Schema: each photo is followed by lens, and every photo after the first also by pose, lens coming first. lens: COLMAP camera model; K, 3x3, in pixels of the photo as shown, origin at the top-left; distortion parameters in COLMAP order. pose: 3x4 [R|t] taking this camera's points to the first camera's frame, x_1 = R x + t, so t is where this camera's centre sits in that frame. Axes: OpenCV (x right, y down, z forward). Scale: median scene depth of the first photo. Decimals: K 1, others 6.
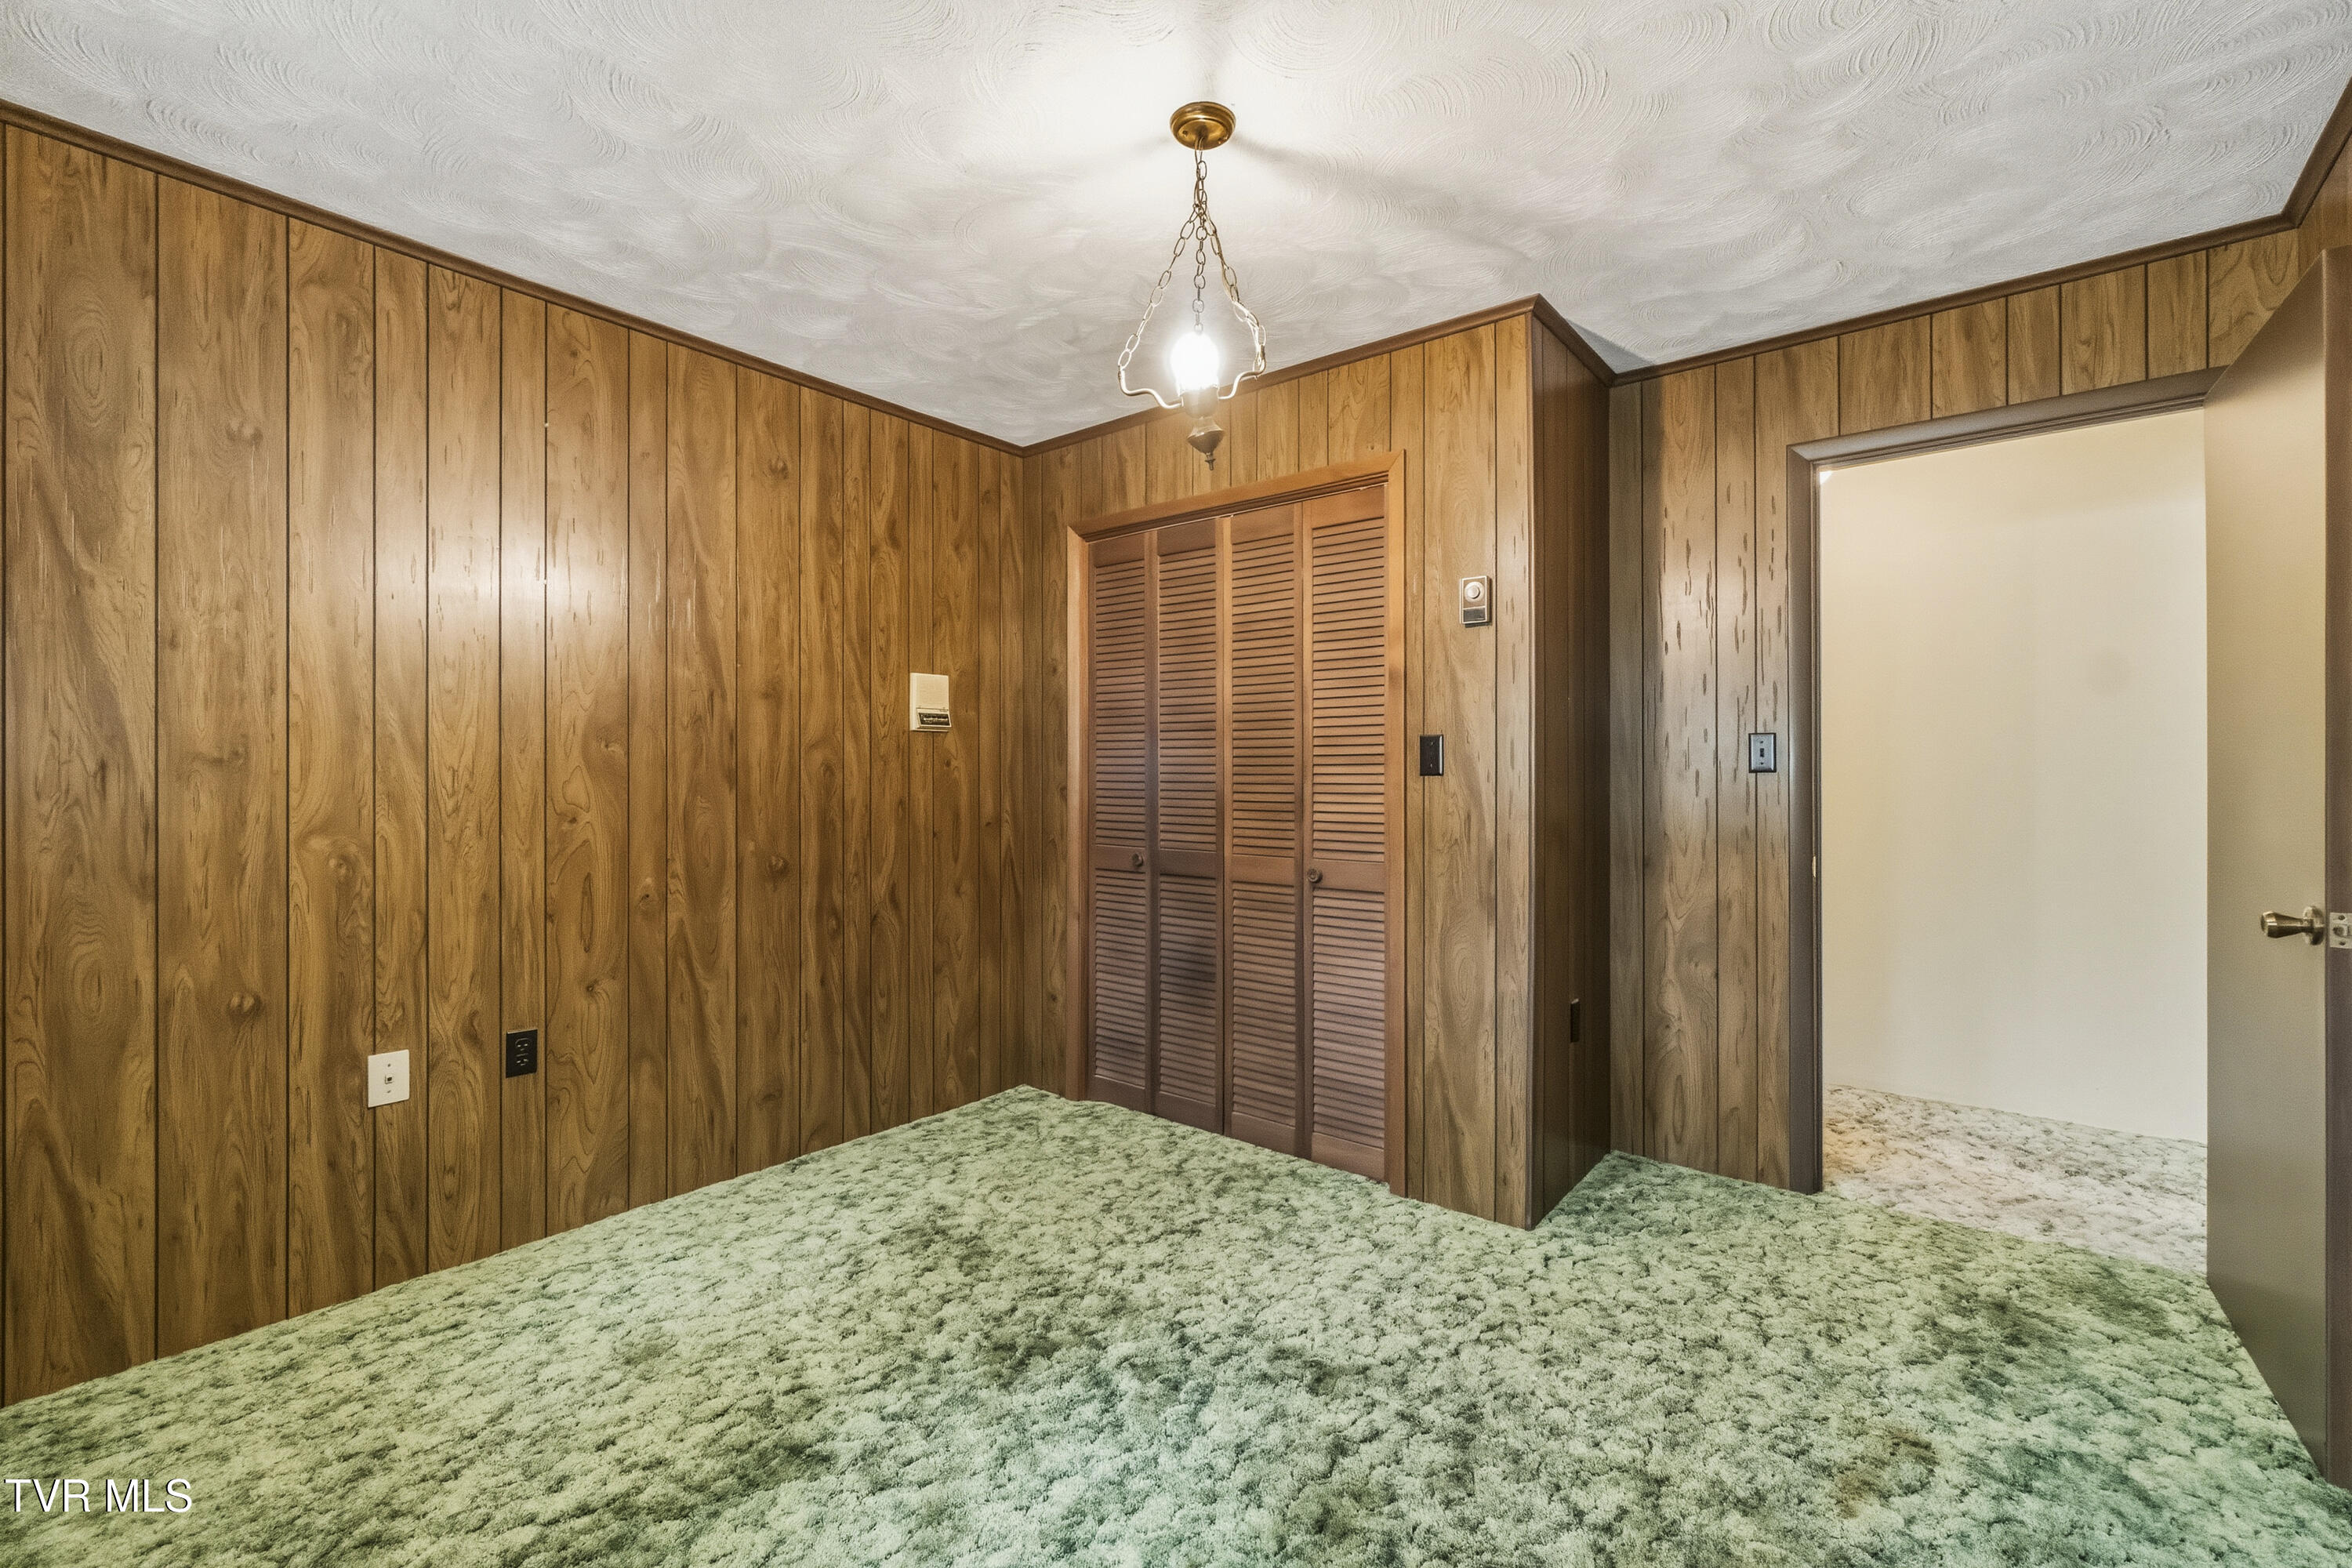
lens RADIAL K [[1027.9, 0, 1150.2], [0, 1027.9, 788.2], [0, 0, 1]] dist [-0.000666, -0.000152]
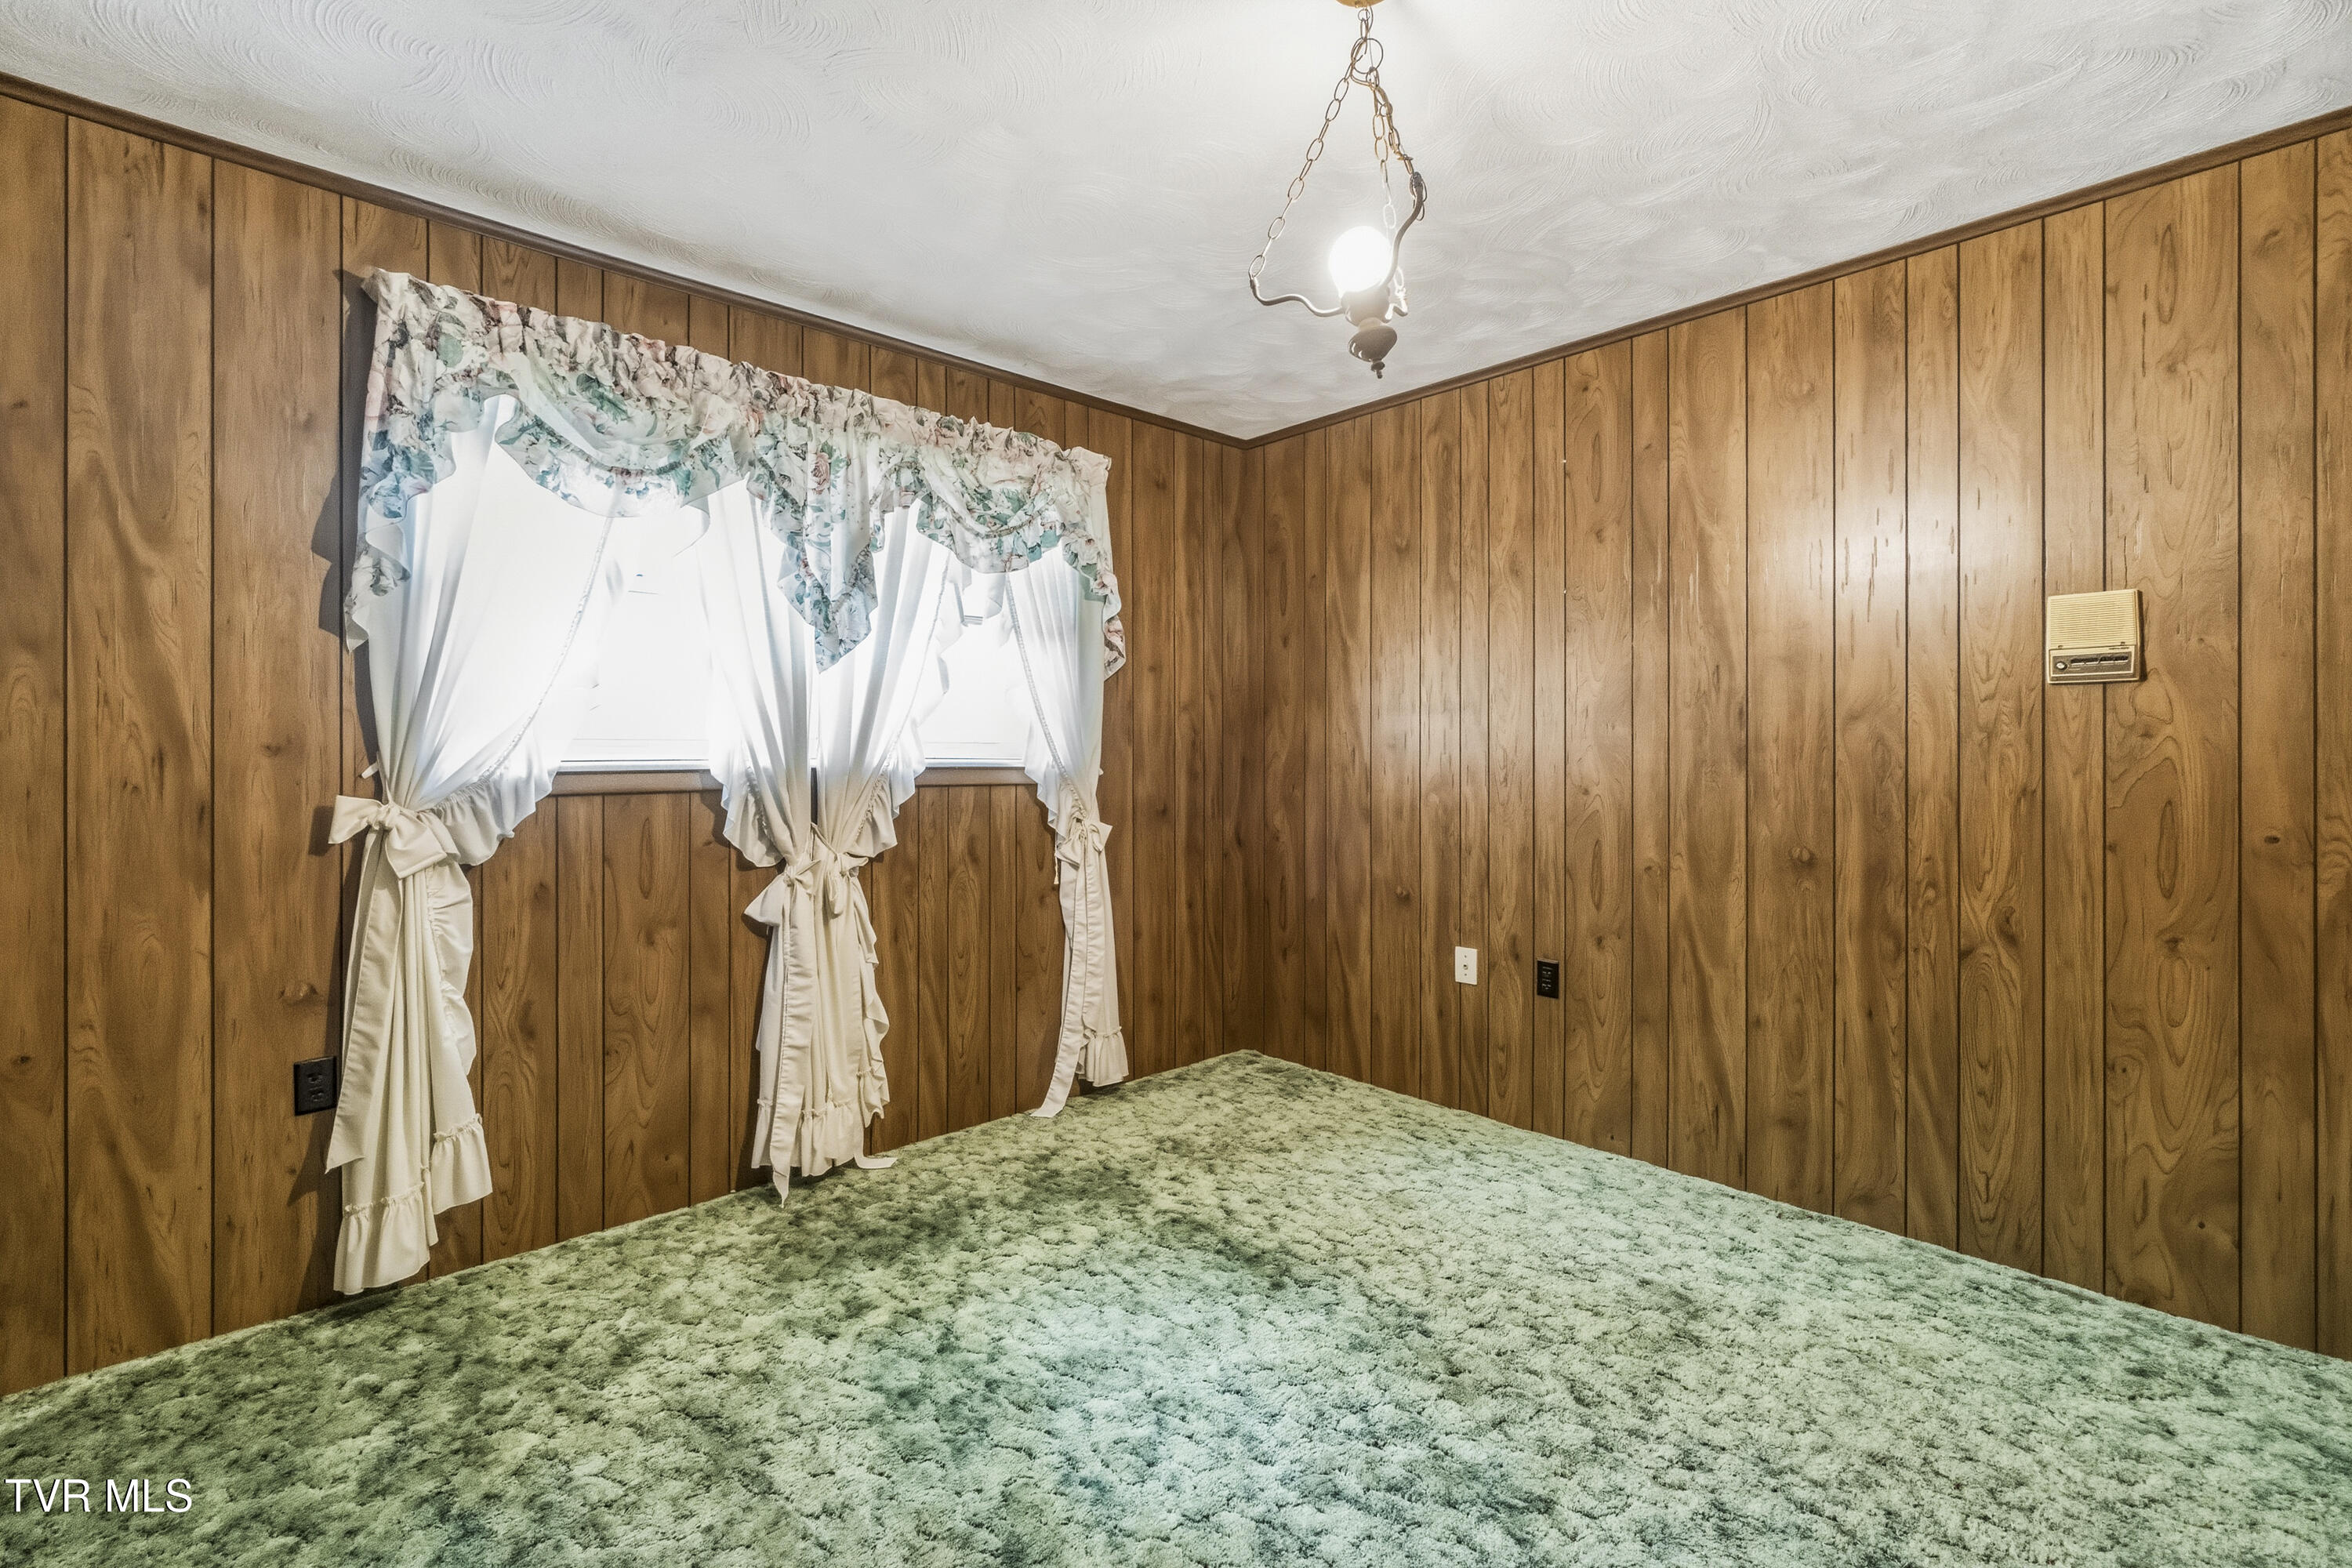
lens RADIAL K [[1010.7, 0, 1188.8], [0, 1010.7, 776.0], [0, 0, 1]] dist [-0.001035, -0.000087]
pose [[-0.114553, 0.008840, -0.993378, 0.573610], [-0.021398, 0.999706, 0.011364, 0.009066], [0.993187, 0.022558, -0.114330, 0.635589]]
